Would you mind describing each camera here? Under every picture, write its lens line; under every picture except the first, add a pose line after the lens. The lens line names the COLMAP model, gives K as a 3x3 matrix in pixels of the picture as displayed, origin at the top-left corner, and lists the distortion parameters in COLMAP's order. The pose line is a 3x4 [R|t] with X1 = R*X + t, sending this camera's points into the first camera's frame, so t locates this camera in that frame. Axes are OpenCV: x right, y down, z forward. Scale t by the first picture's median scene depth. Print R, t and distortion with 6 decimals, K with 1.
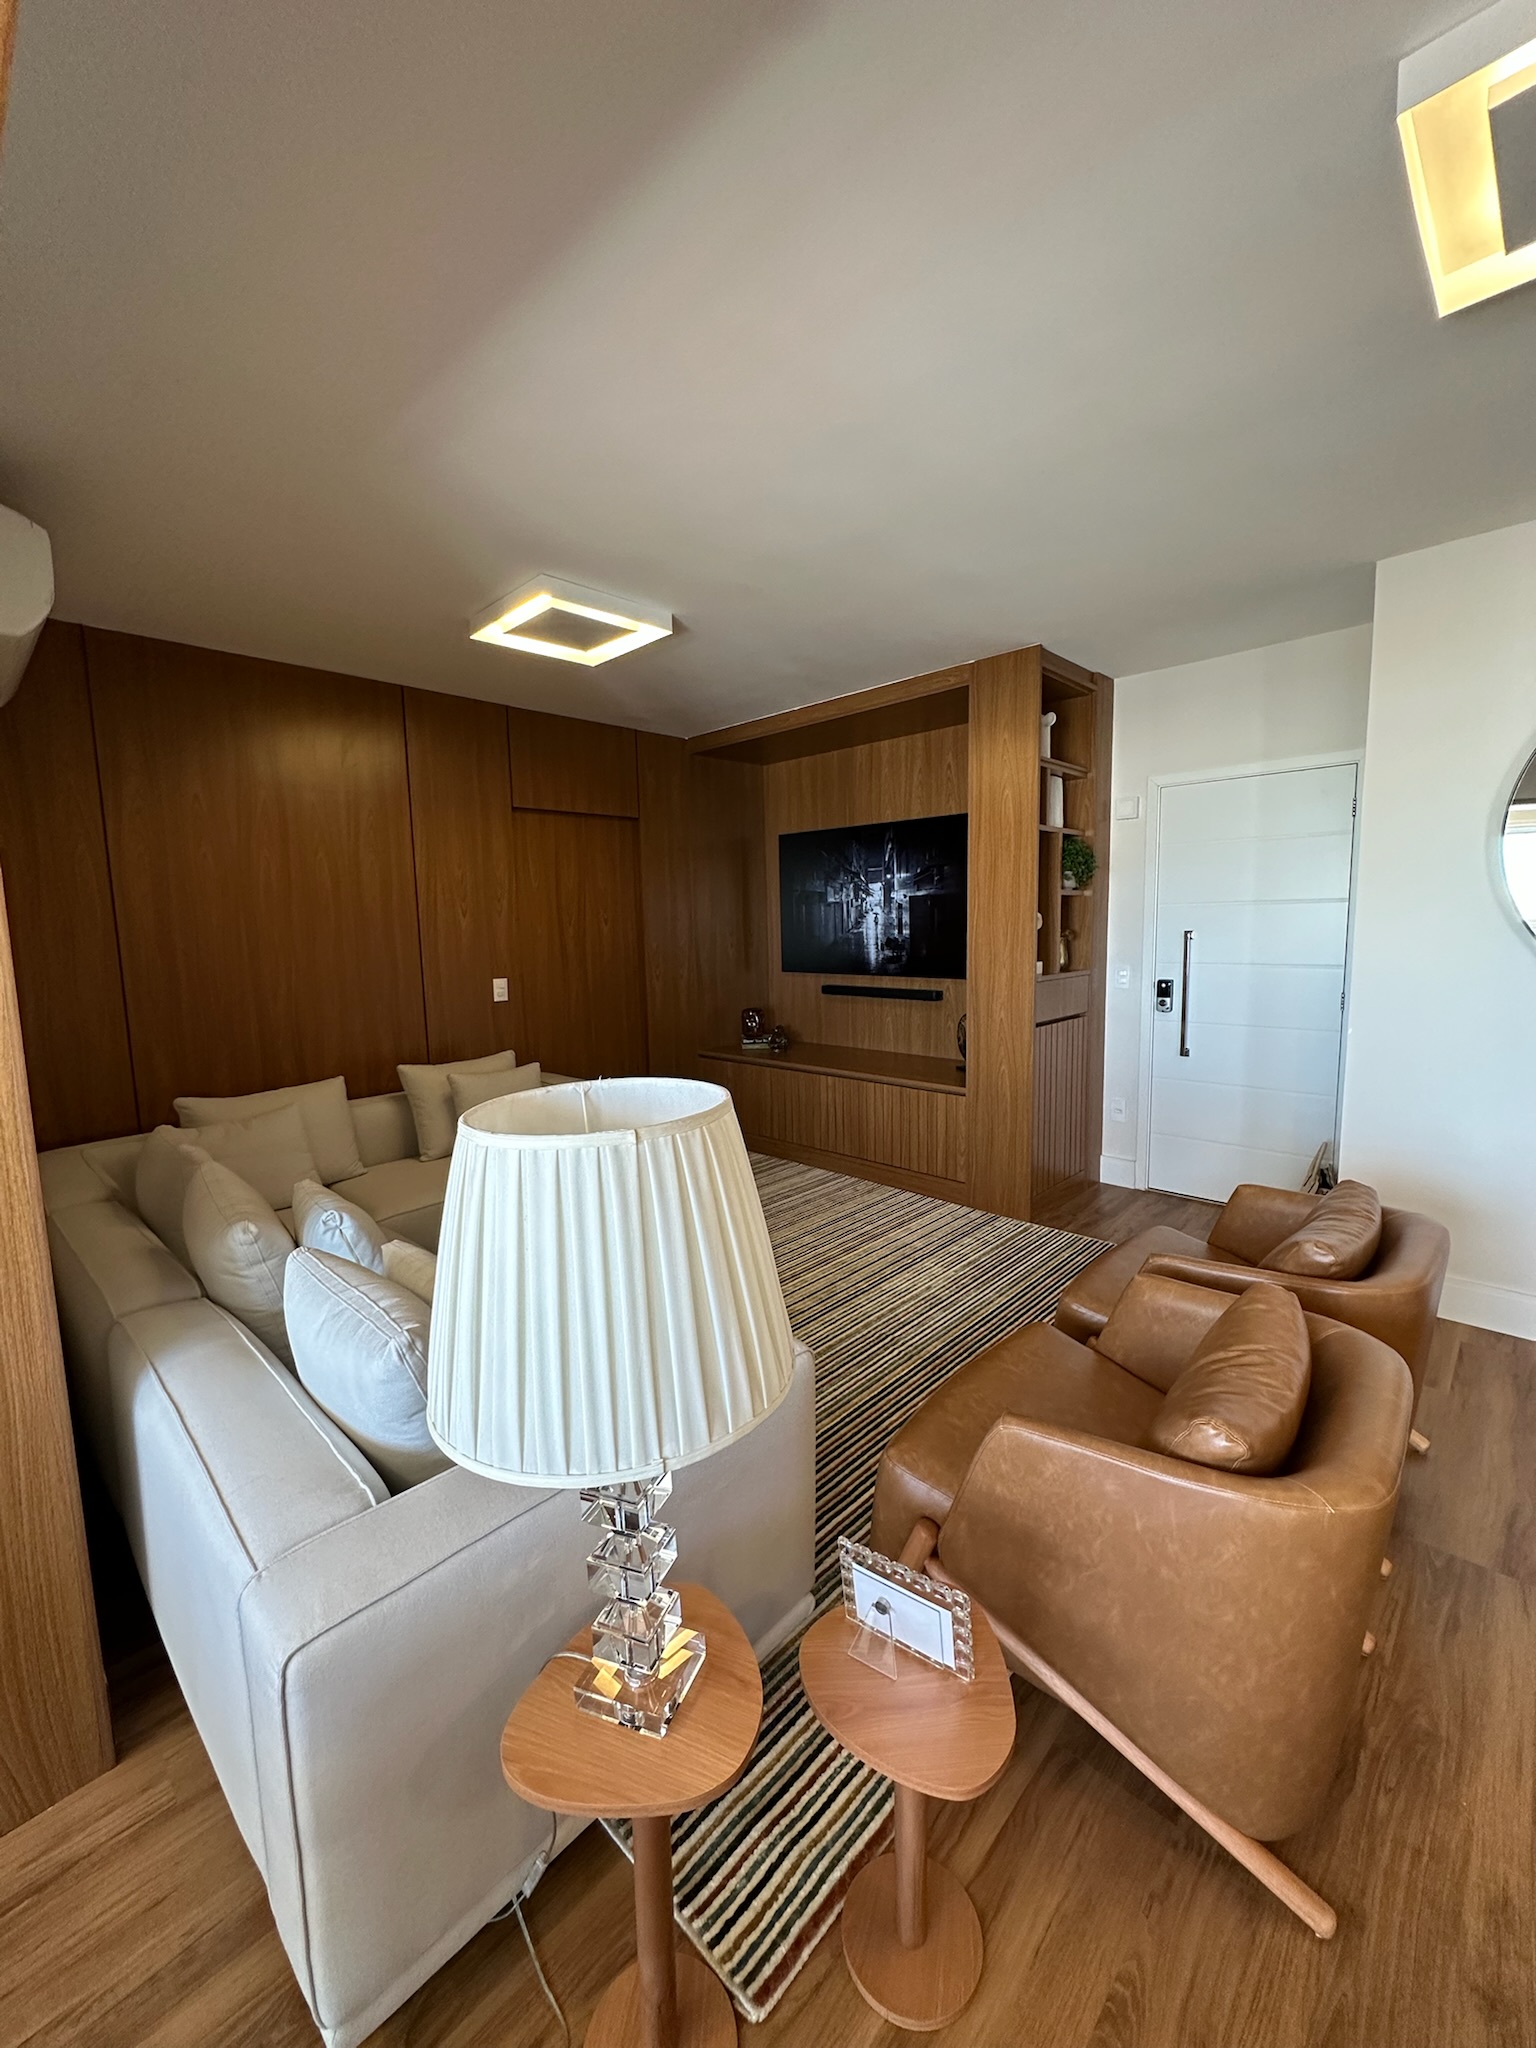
lens RADIAL K [[820.3, 0, 767.0], [0, 820.3, 1018.2], [0, 0, 1]] dist [-0.003944, 0.000636]
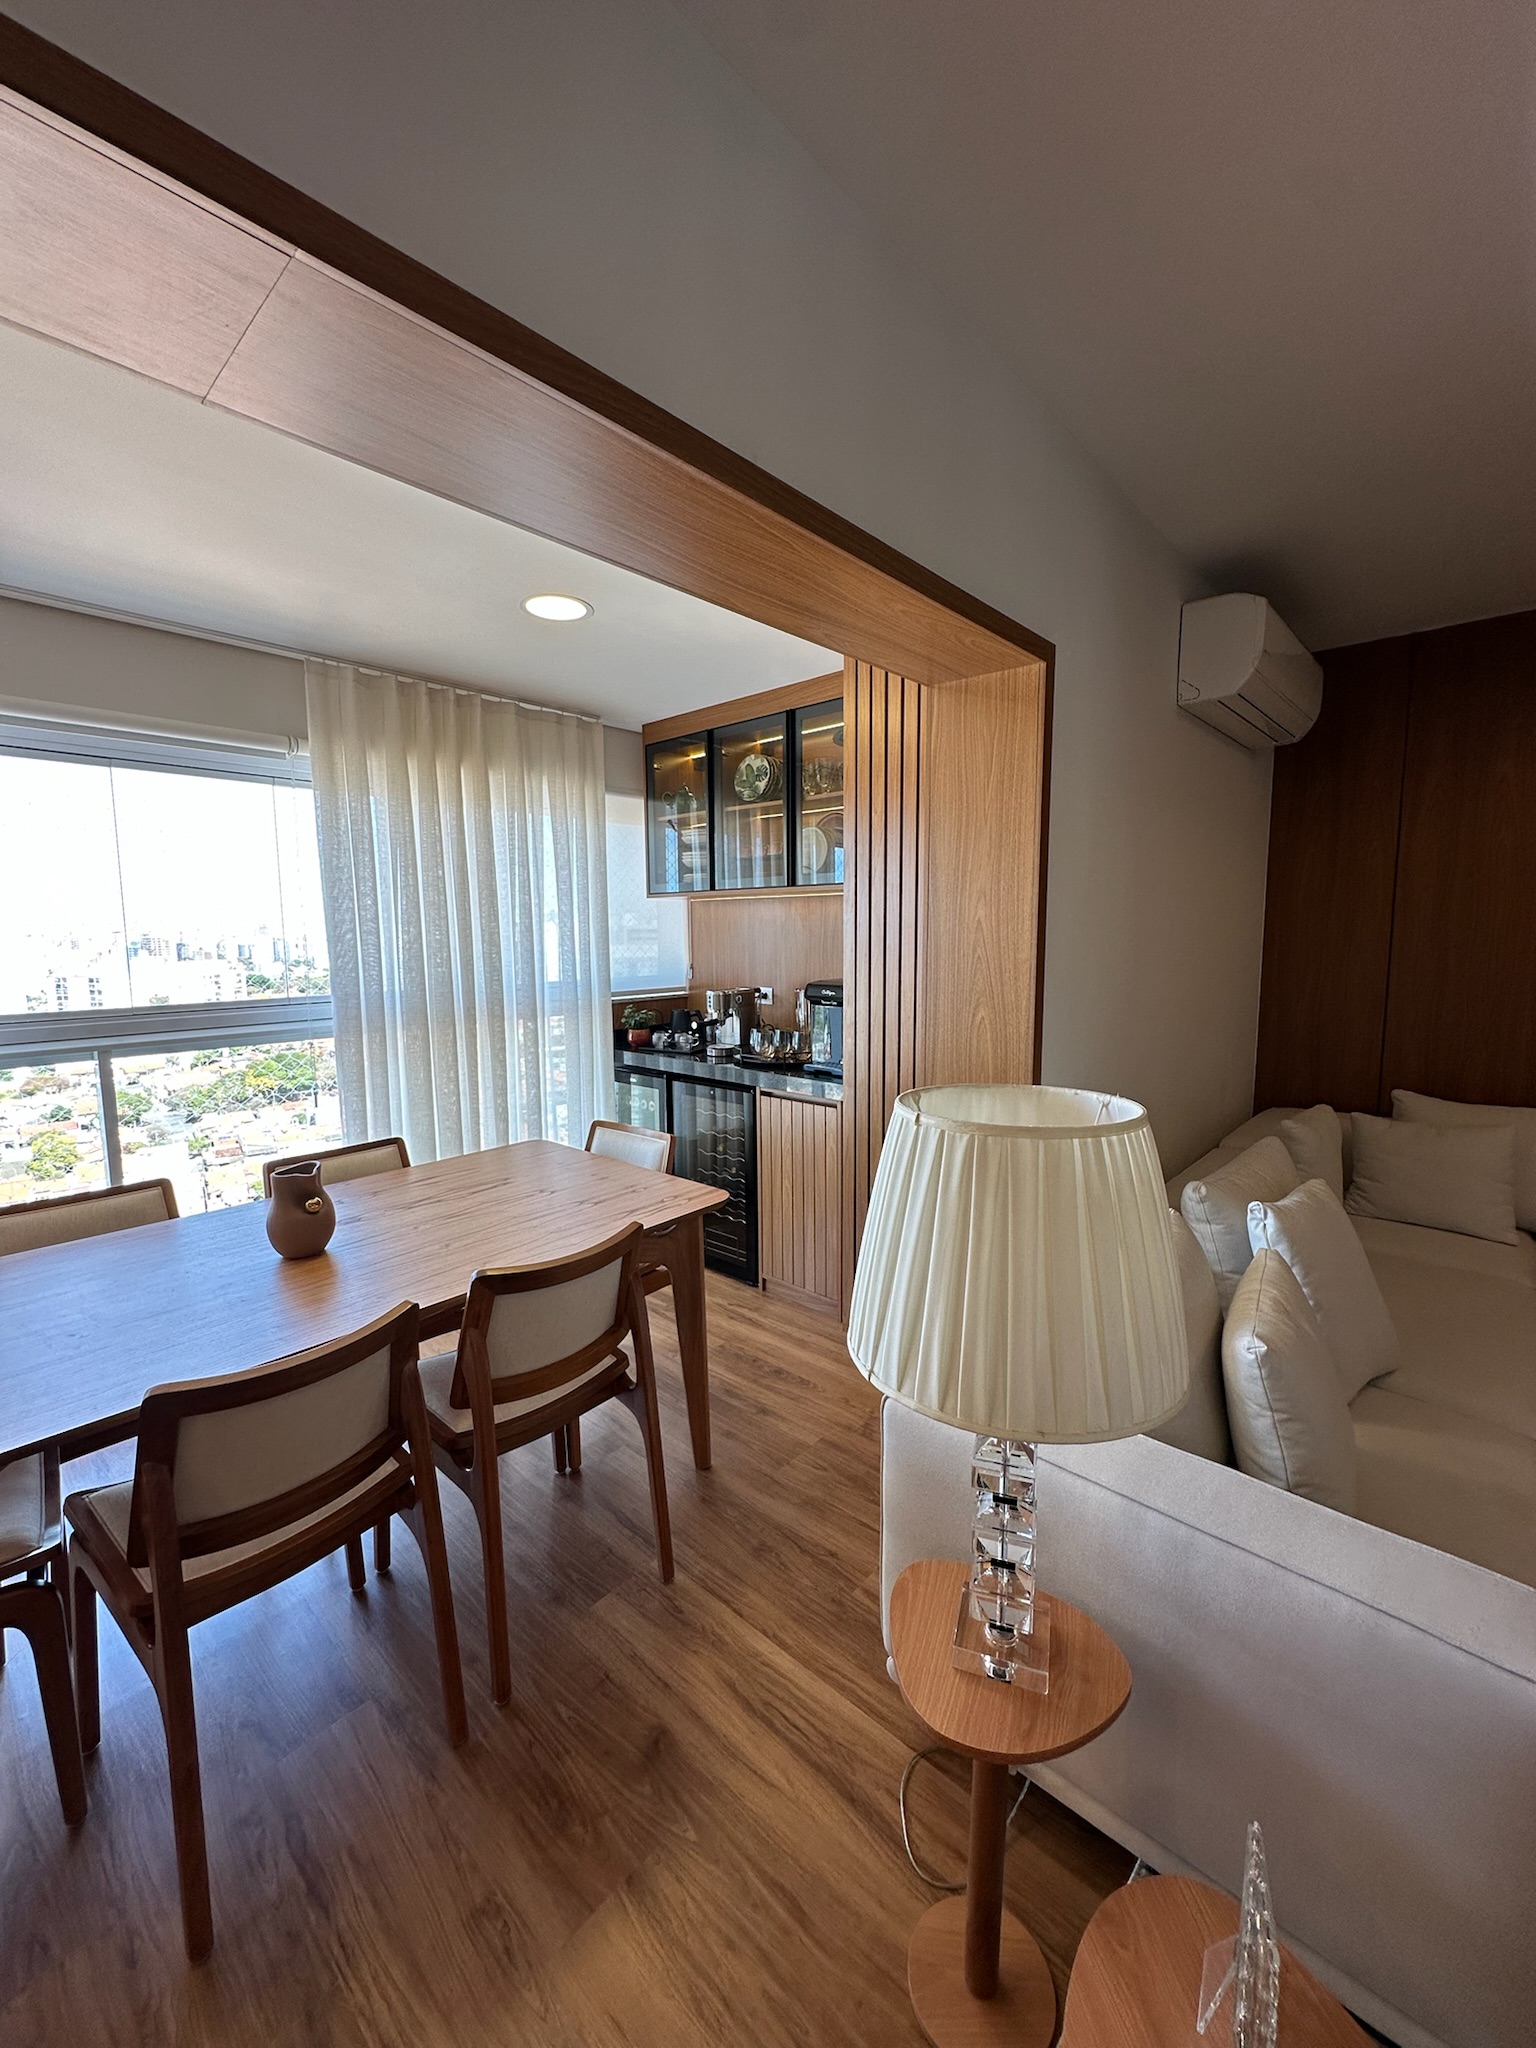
lens RADIAL K [[820.3, 0, 772.5], [0, 820.3, 1025.9], [0, 0, 1]] dist [-0.003944, 0.000636]
pose [[0.026752, 0.137988, -0.990073, 0.191915], [-0.108648, 0.984961, 0.134340, -0.024696], [0.993720, 0.103975, 0.041341, 0.138054]]
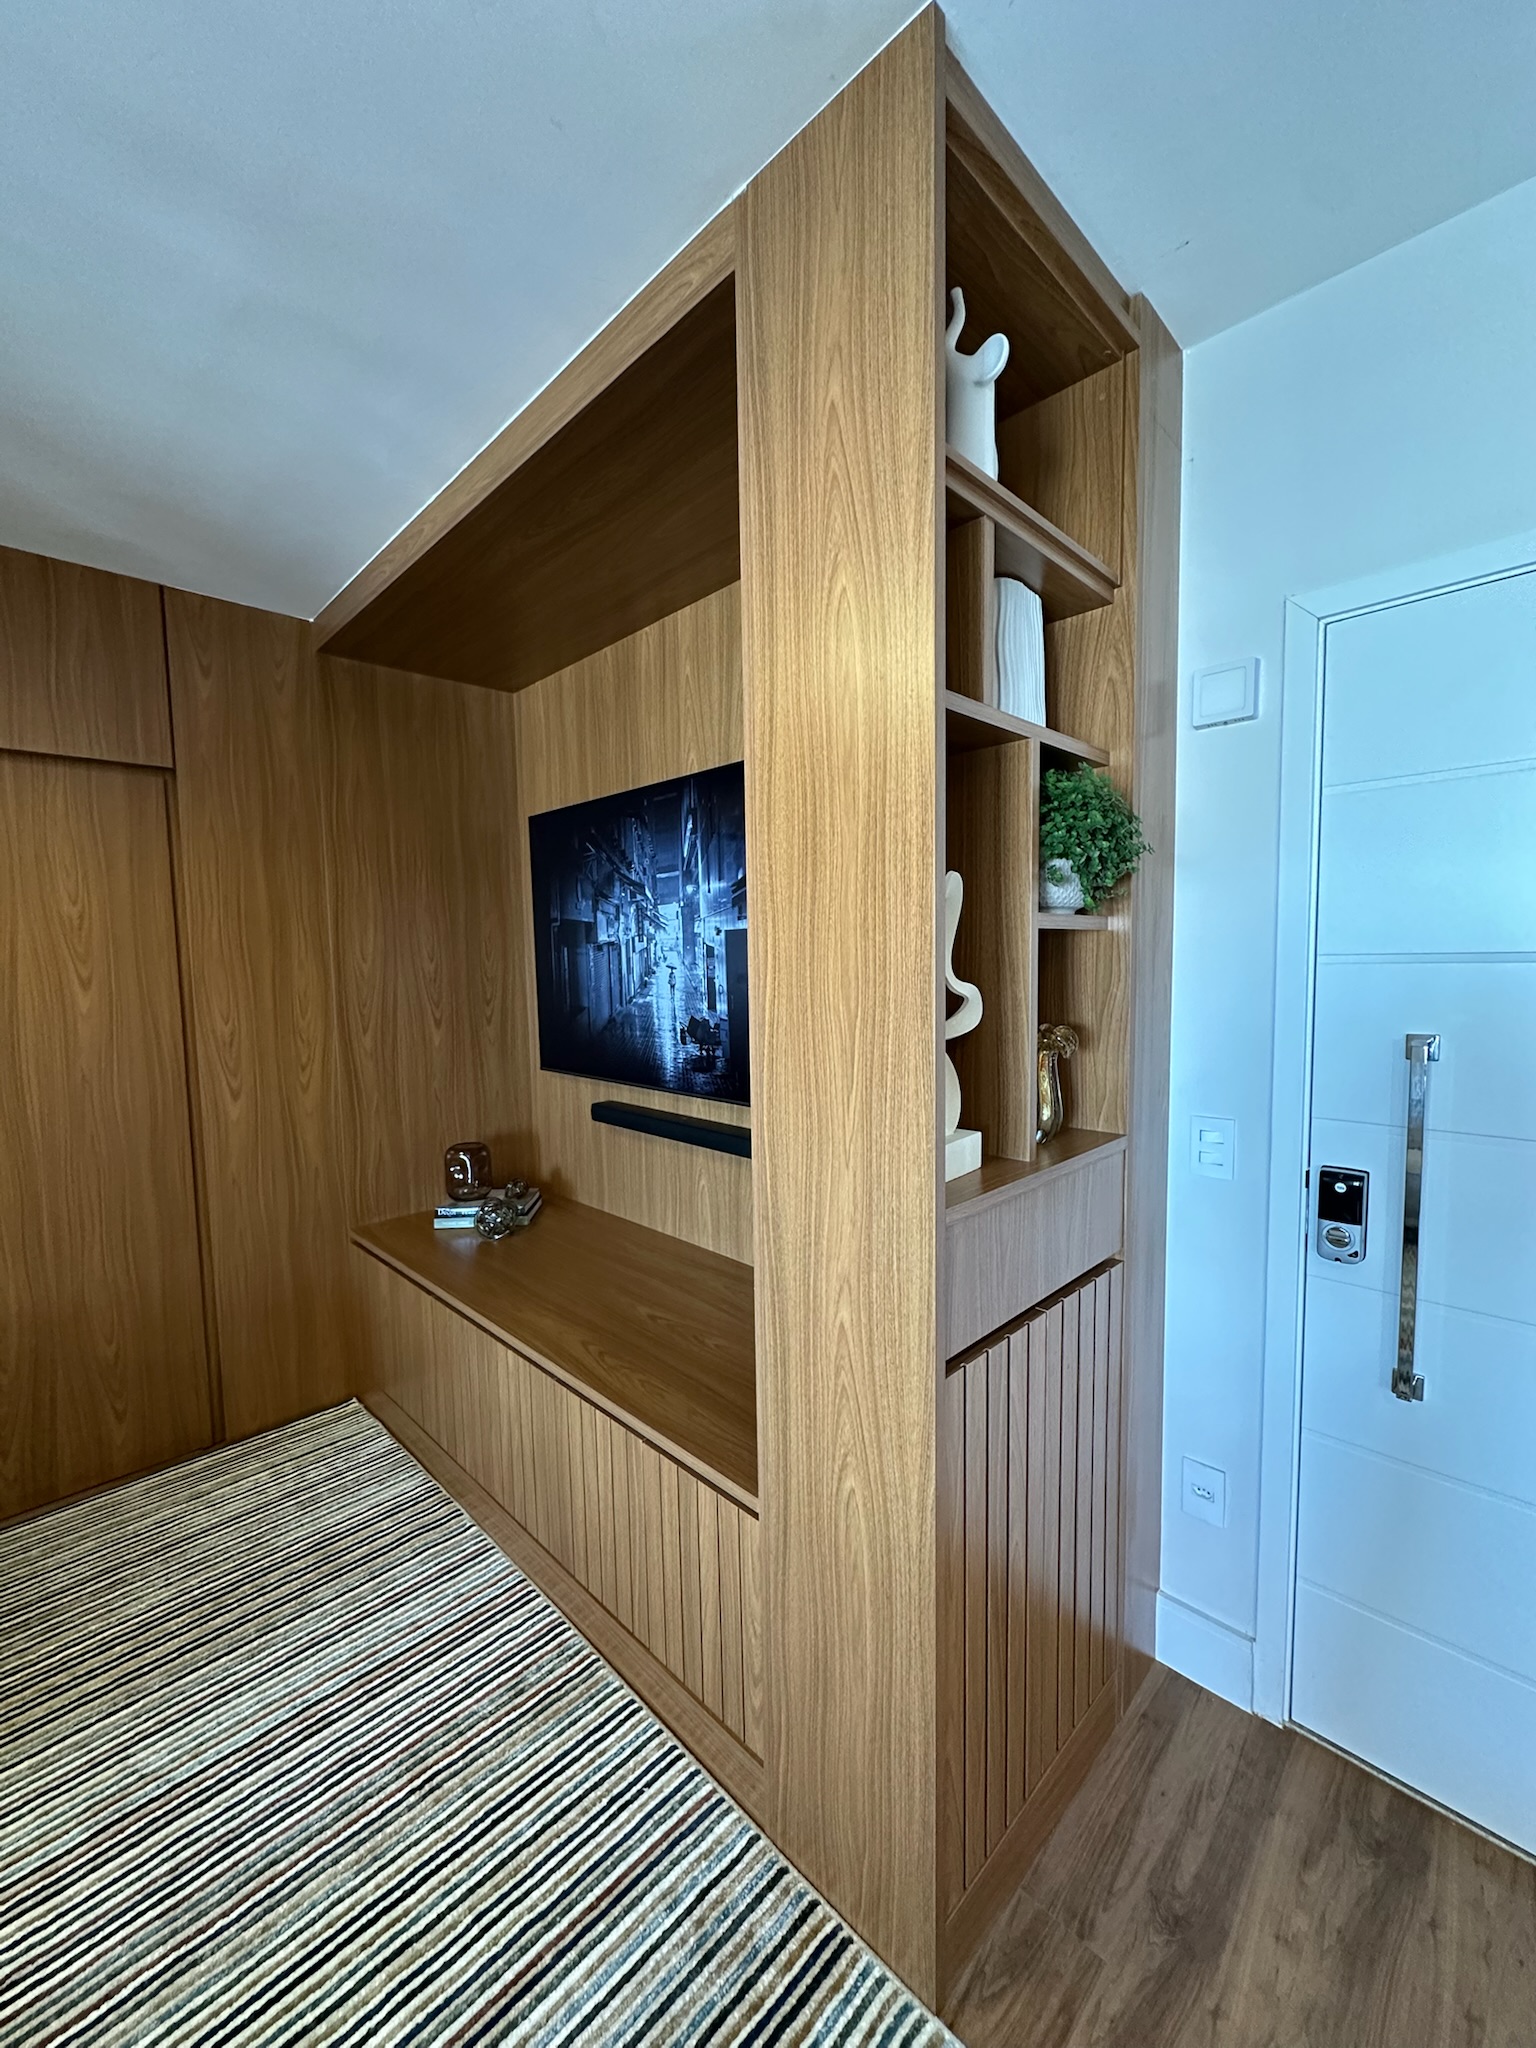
lens RADIAL K [[820.3, 0, 769.4], [0, 820.3, 1018.5], [0, 0, 1]] dist [-0.003944, 0.000636]
pose [[0.999729, 0.004602, -0.022807, 0.245107], [-0.005508, 0.999191, -0.039828, -0.095217], [0.022605, 0.039943, 0.998946, 0.634137]]
